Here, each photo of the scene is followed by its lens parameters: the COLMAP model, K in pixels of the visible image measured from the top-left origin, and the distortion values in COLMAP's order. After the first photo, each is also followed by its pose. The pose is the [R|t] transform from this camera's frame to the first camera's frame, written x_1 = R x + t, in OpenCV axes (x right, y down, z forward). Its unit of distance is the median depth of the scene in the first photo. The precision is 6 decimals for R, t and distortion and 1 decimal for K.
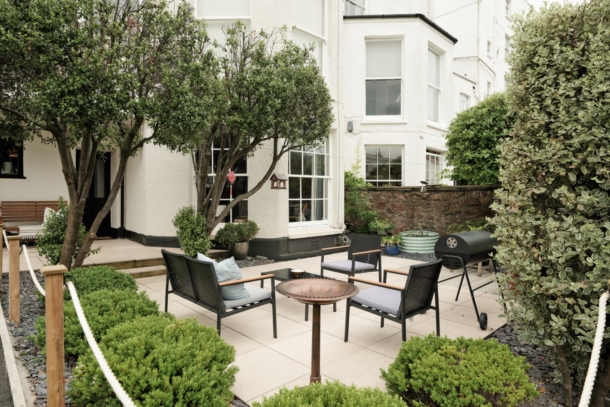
lens RADIAL K [[362.2, 0, 303.0], [0, 362.2, 200.7], [0, 0, 1]] dist [0.003414, 0.000597]
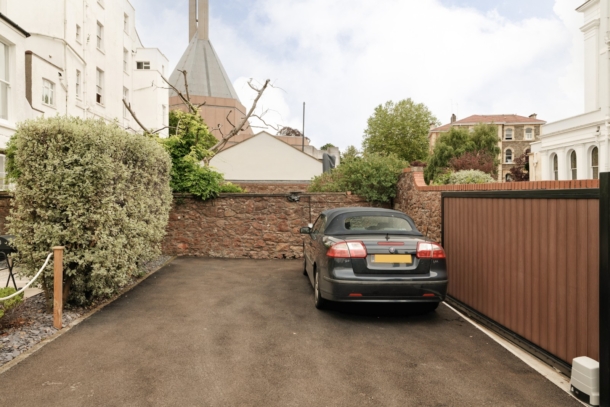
lens RADIAL K [[458.9, 0, 305.2], [0, 458.9, 196.1], [0, 0, 1]] dist [0.007670, -0.006536]
pose [[0.619797, -0.001683, 0.784760, -0.123465], [0.006997, 0.999970, -0.003381, -0.024424], [-0.784731, 0.007586, 0.619790, -0.526074]]
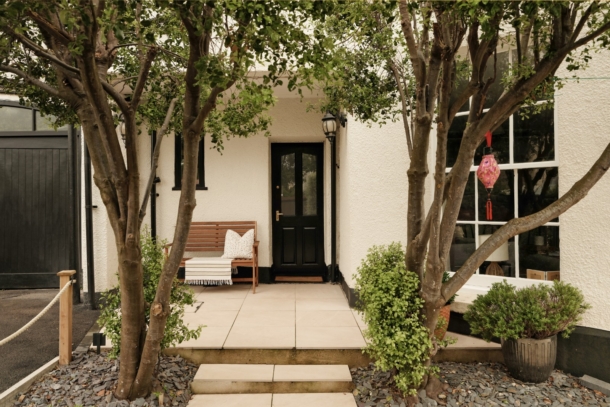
lens RADIAL K [[481.2, 0, 304.4], [0, 481.2, 204.5], [0, 0, 1]] dist [-0.006995, 0.000442]
pose [[0.755638, -0.010155, -0.654911, -0.014950], [0.006192, 0.999946, -0.008361, -0.022986], [0.654960, 0.002263, 0.755660, 0.420271]]
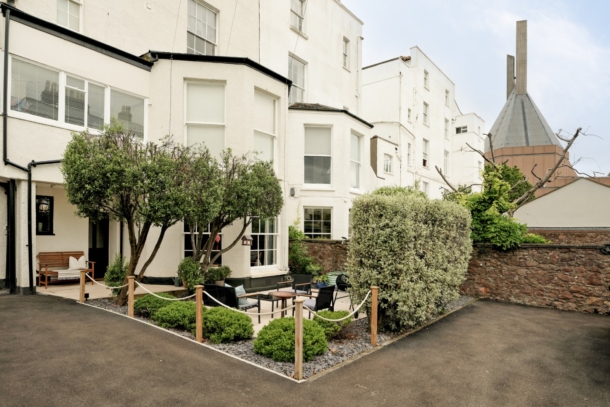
lens RADIAL K [[384.4, 0, 305.9], [0, 384.4, 235.0], [0, 0, 1]] dist [-0.001074, 0.000460]
pose [[0.985233, 0.008986, 0.170981, -0.088837], [-0.006989, 0.999900, -0.012279, -0.051135], [-0.171074, 0.010903, 0.985198, -0.573414]]
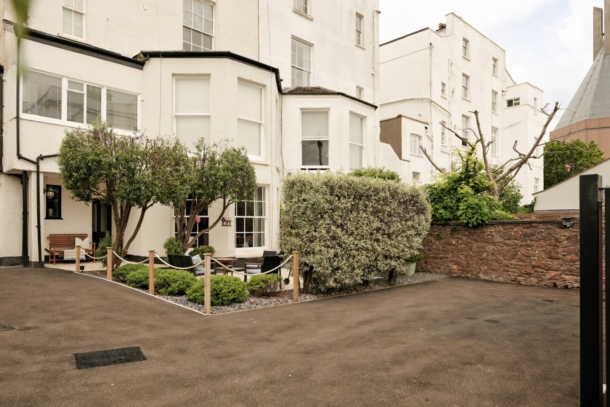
lens RADIAL K [[438.1, 0, 302.6], [0, 438.1, 229.0], [0, 0, 1]] dist [0.000355, -0.002996]
pose [[0.999155, -0.003293, 0.040970, 0.175657], [0.003837, 0.999905, -0.013214, 0.007625], [-0.040922, 0.013360, 0.999073, -0.902975]]
